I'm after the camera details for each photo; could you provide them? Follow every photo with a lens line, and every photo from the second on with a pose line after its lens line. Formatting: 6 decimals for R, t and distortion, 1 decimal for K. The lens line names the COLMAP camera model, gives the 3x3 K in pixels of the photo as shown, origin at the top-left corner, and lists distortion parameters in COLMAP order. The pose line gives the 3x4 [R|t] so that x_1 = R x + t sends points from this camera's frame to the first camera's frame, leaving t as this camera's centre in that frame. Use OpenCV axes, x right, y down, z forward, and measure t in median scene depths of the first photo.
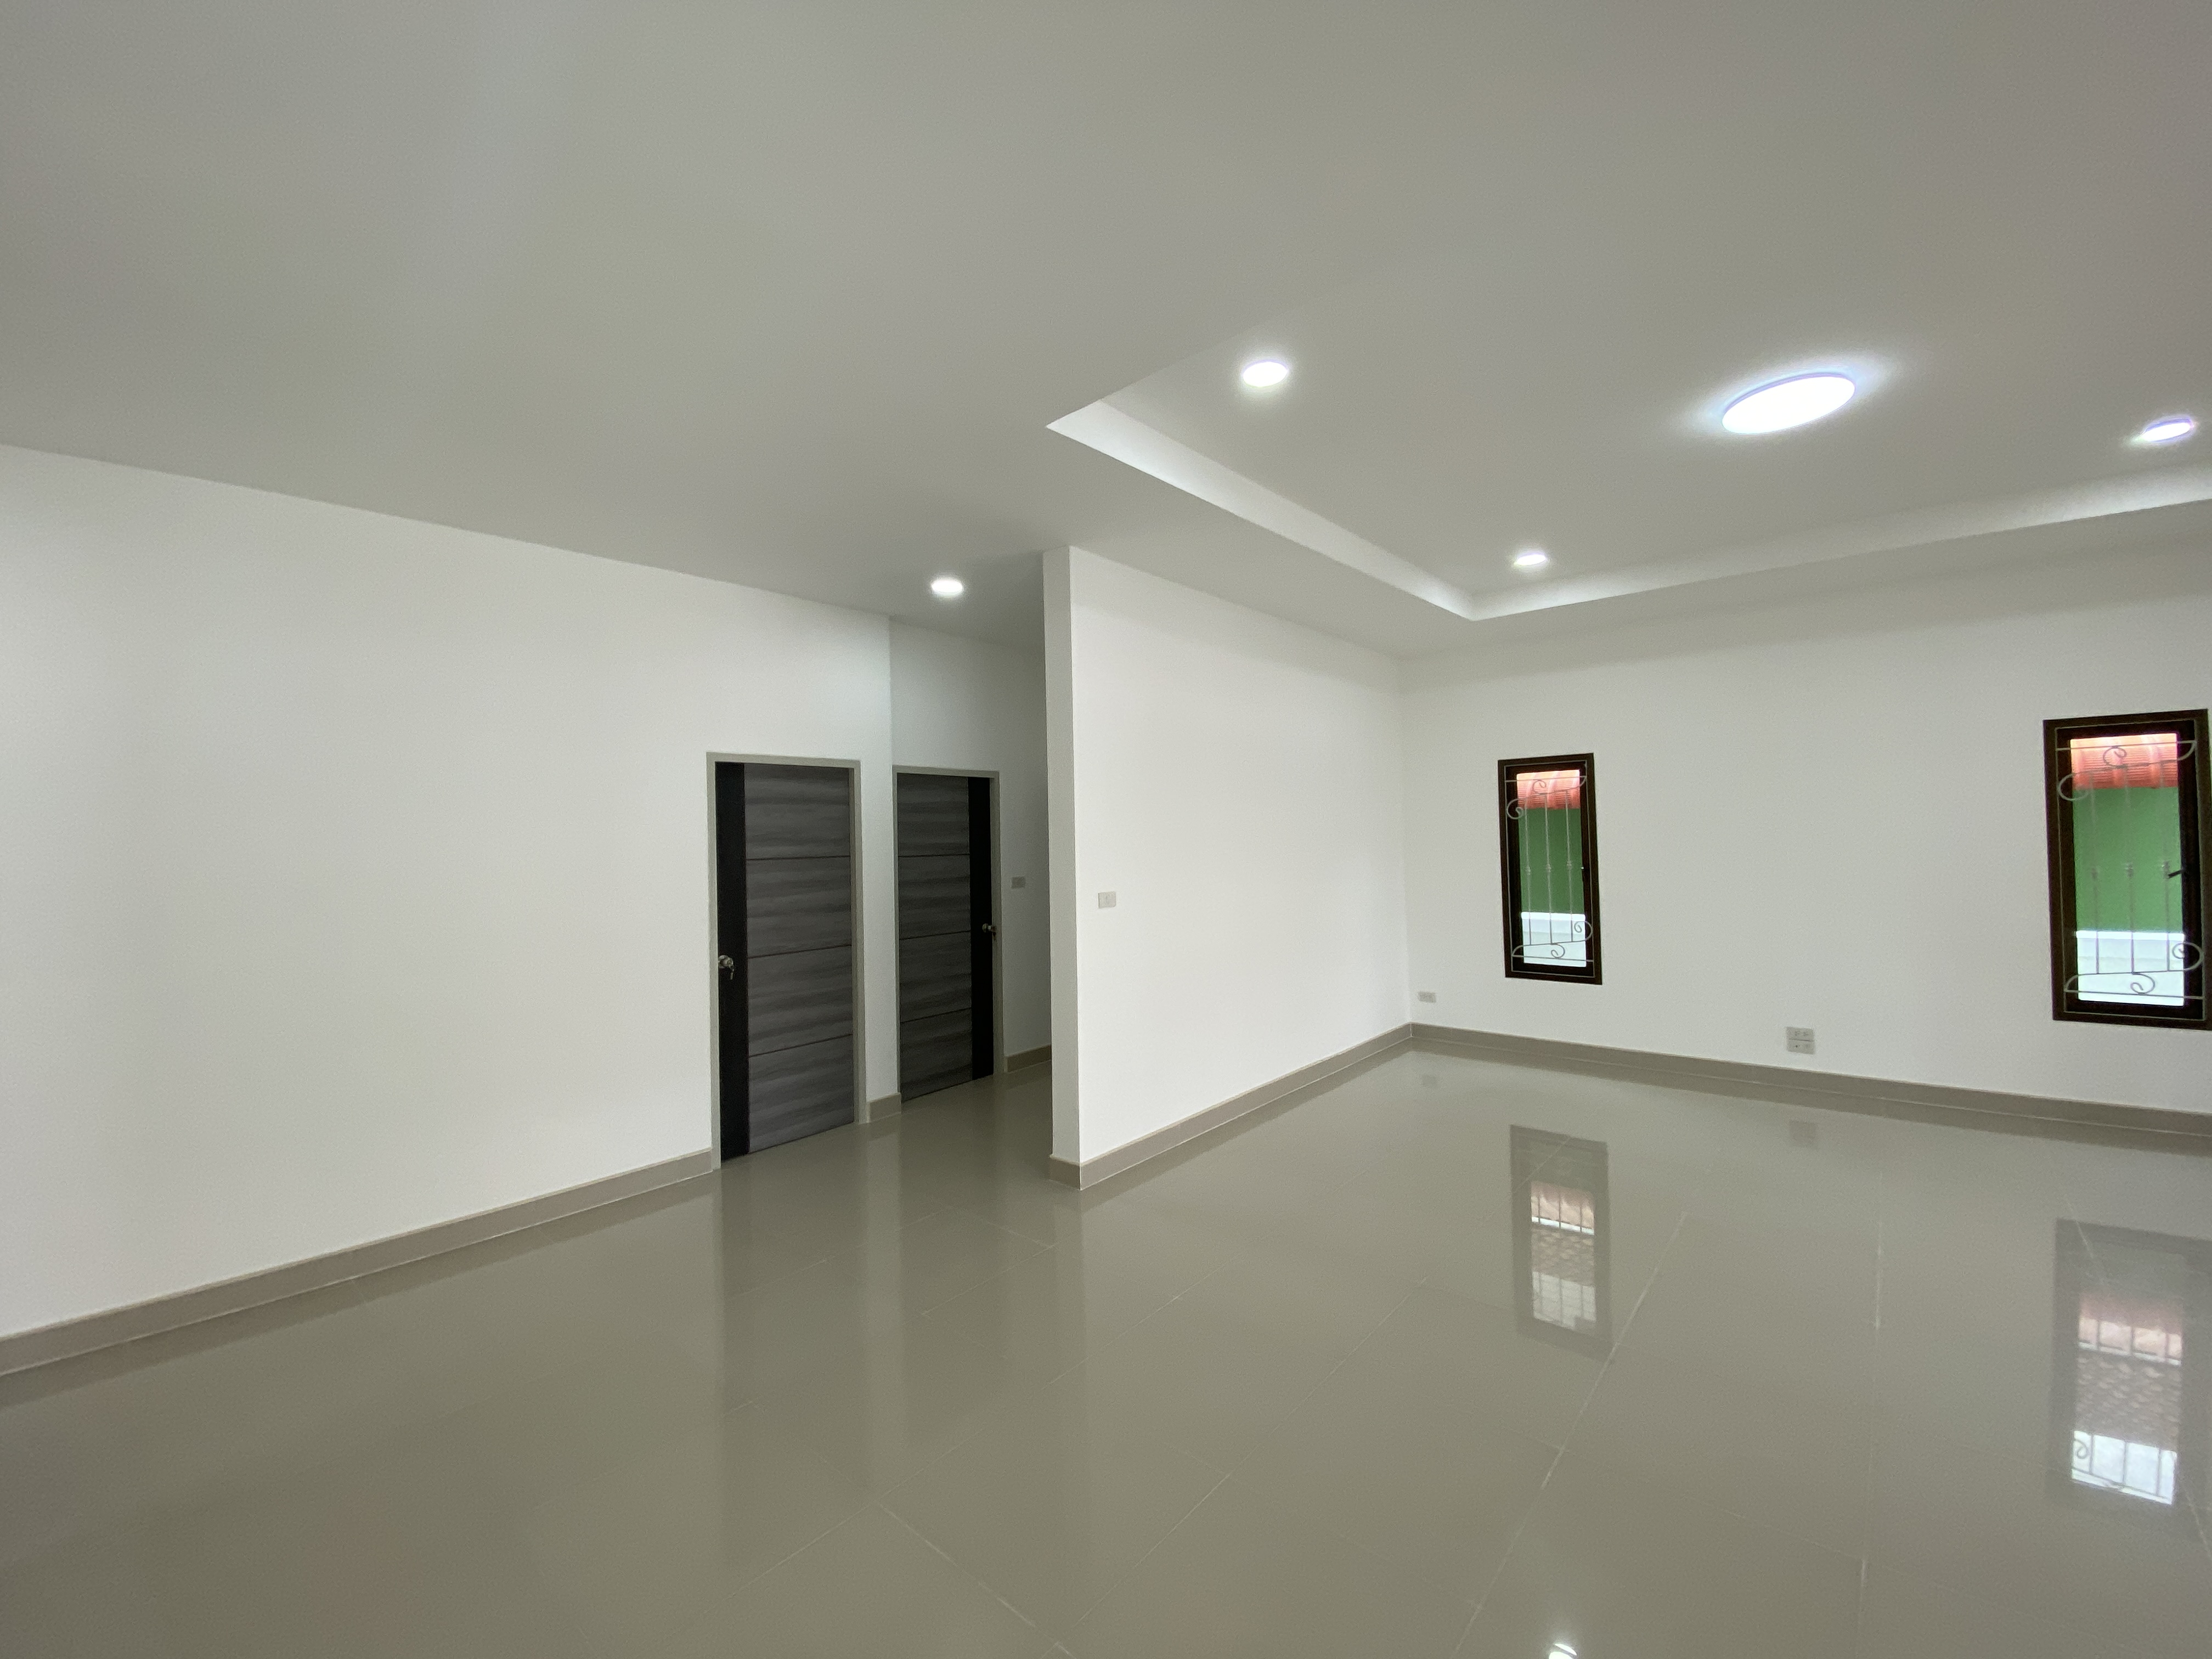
lens RADIAL K [[901.0, 0, 1101.2], [0, 901.0, 837.7], [0, 0, 1]] dist [-0.003535, -0.002196]
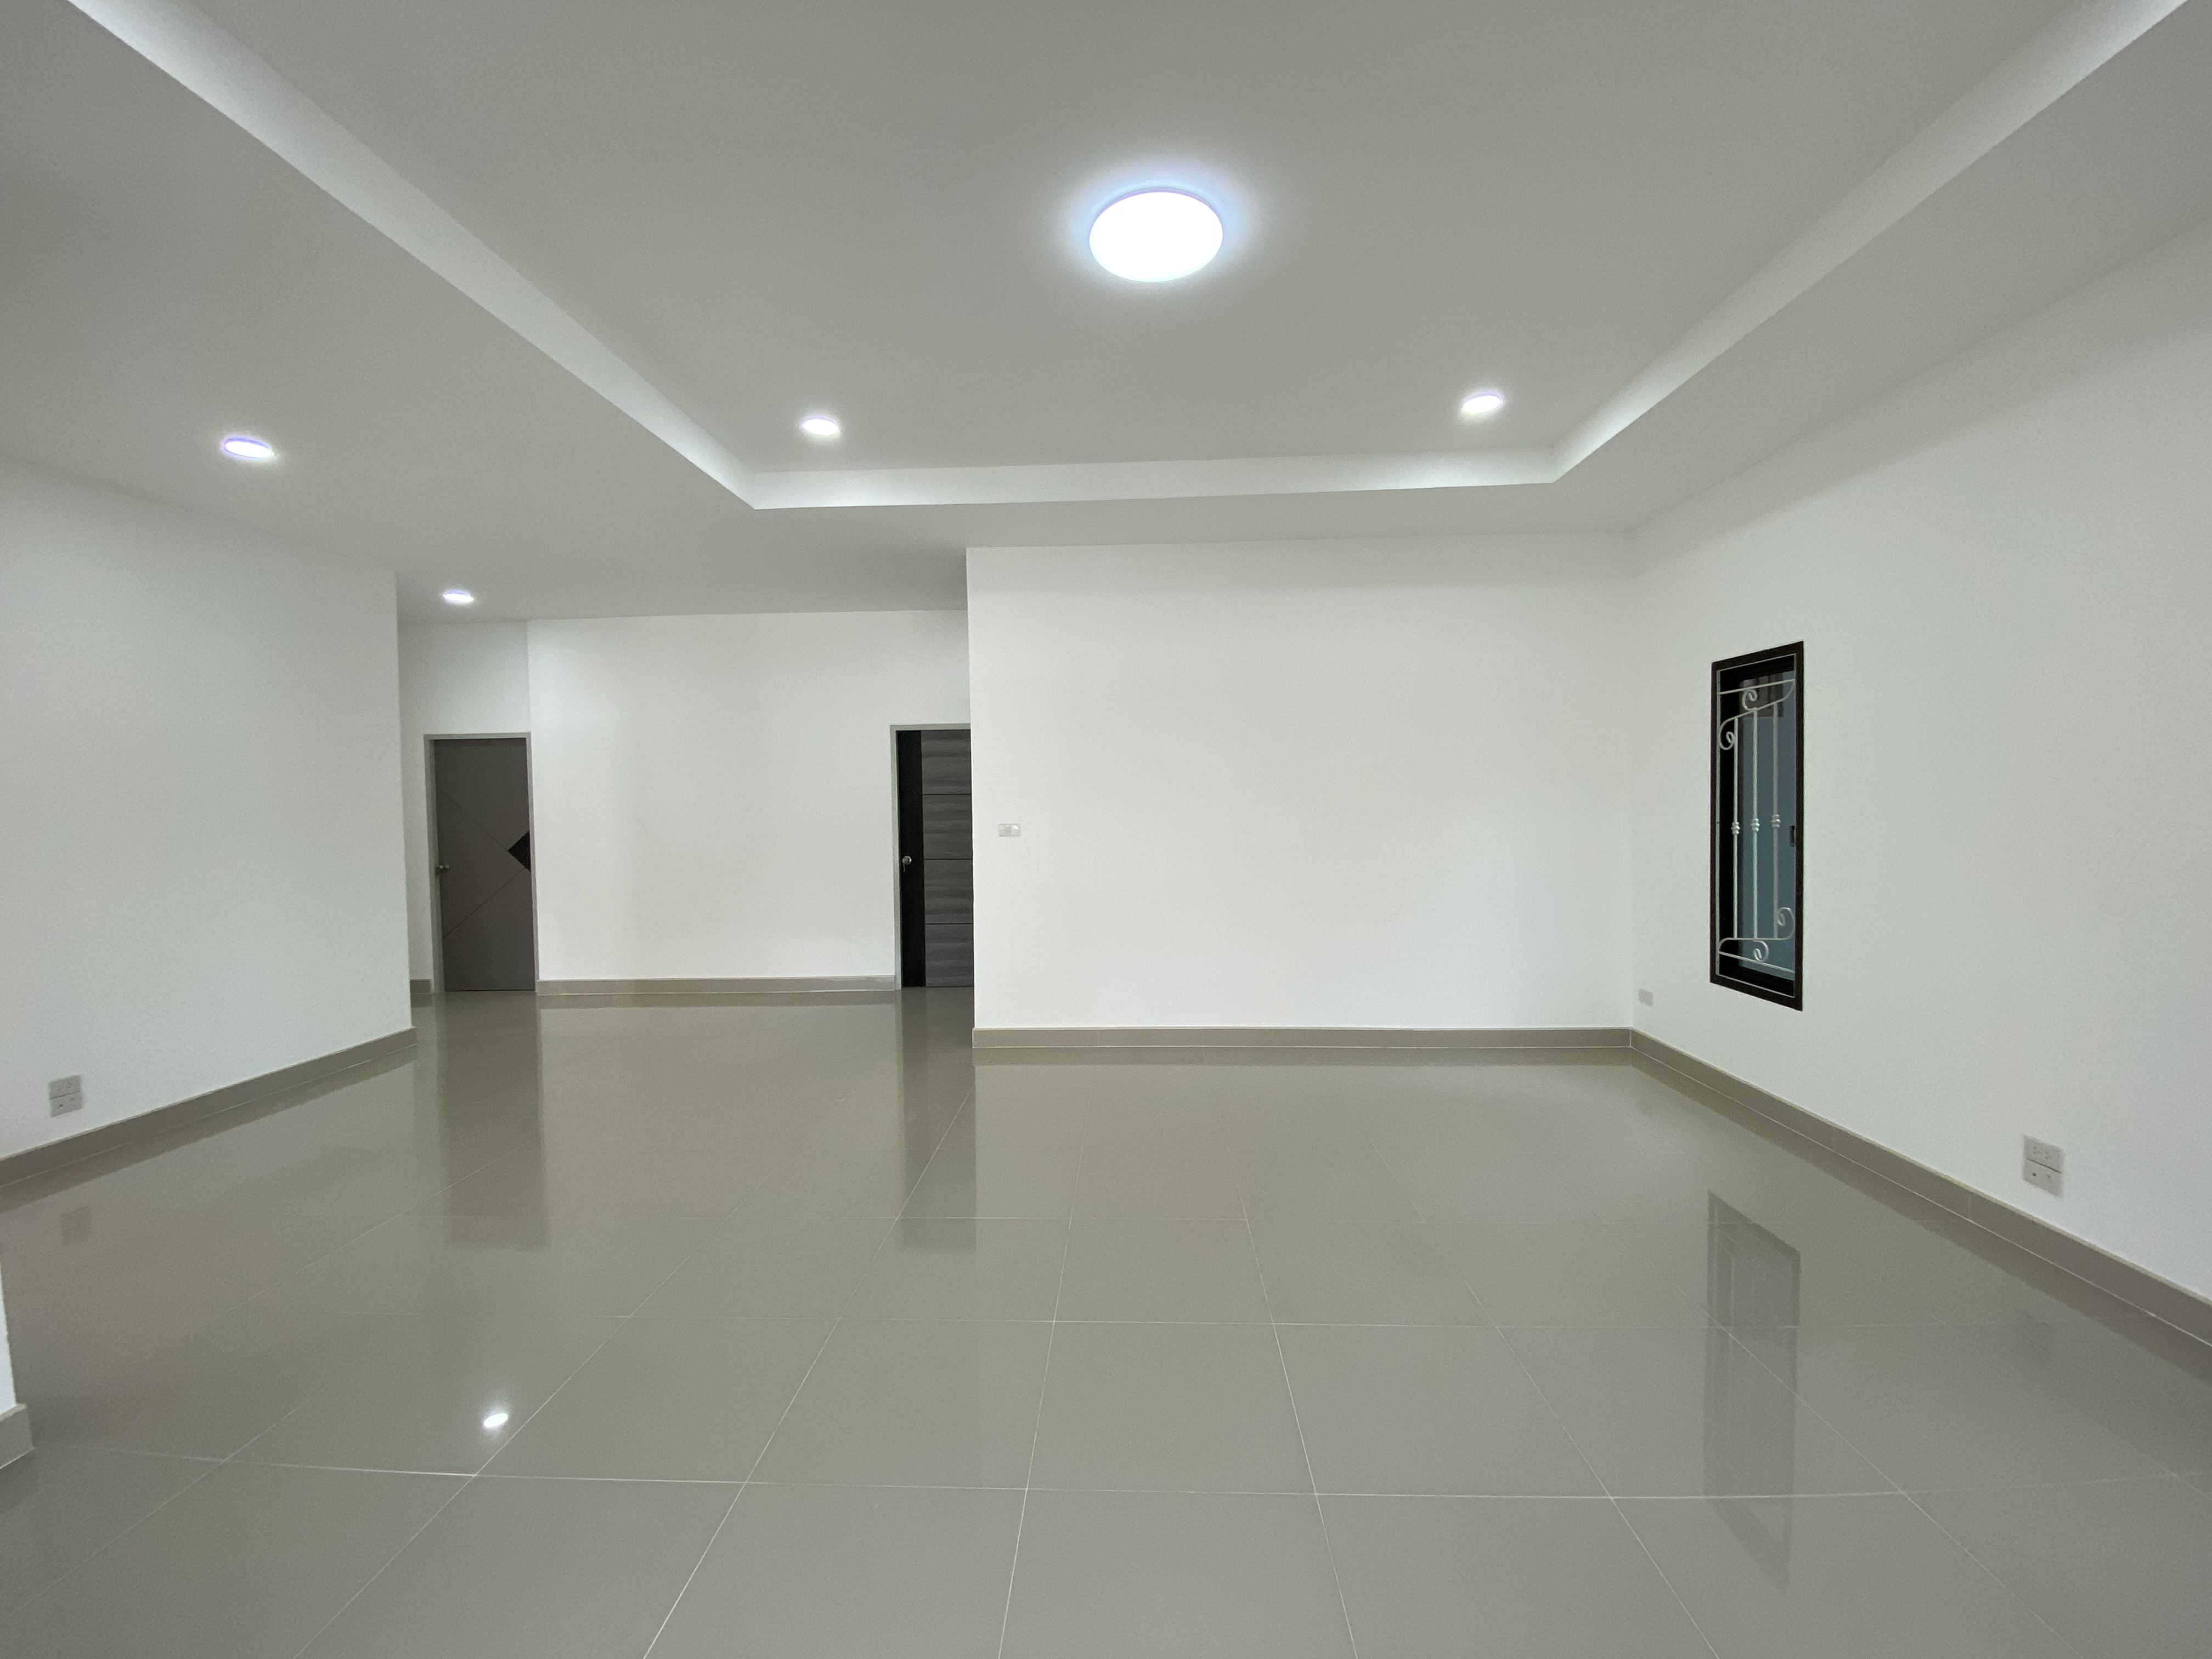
lens RADIAL K [[901.0, 0, 1113.6], [0, 901.0, 824.2], [0, 0, 1]] dist [-0.003535, -0.002196]
pose [[0.636462, 0.040319, -0.770254, 0.969776], [-0.003901, 0.998788, 0.049059, -0.001014], [0.771298, -0.028219, 0.635848, 0.282948]]
